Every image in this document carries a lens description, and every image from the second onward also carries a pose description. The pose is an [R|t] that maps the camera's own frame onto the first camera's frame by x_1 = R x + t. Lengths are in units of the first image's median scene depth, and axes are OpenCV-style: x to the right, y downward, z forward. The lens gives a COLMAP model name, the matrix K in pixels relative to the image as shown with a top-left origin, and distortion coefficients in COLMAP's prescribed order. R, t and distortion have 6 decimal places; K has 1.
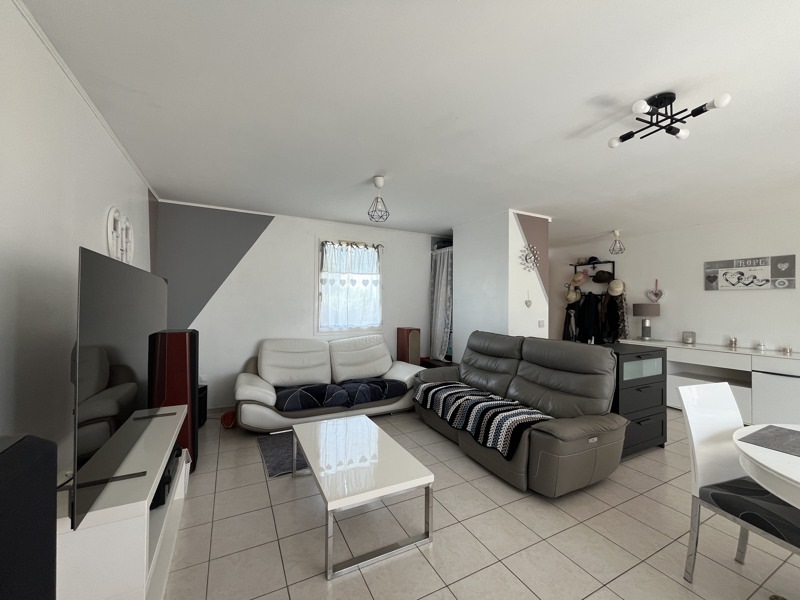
lens RADIAL K [[325.2, 0, 398.5], [0, 325.2, 302.2], [0, 0, 1]] dist [0.000451, -0.000045]
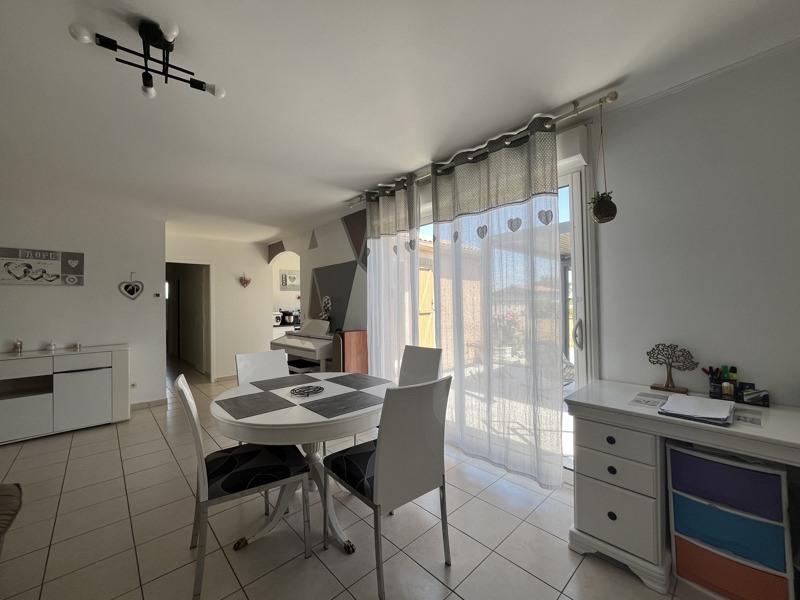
lens RADIAL K [[325.2, 0, 398.5], [0, 325.2, 300.5], [0, 0, 1]] dist [0.000451, -0.000045]
pose [[-0.264782, 0.002398, 0.964305, -0.049321], [0.009131, 0.999958, 0.000021, 0.013897], [-0.964265, 0.008811, -0.264793, 0.289932]]
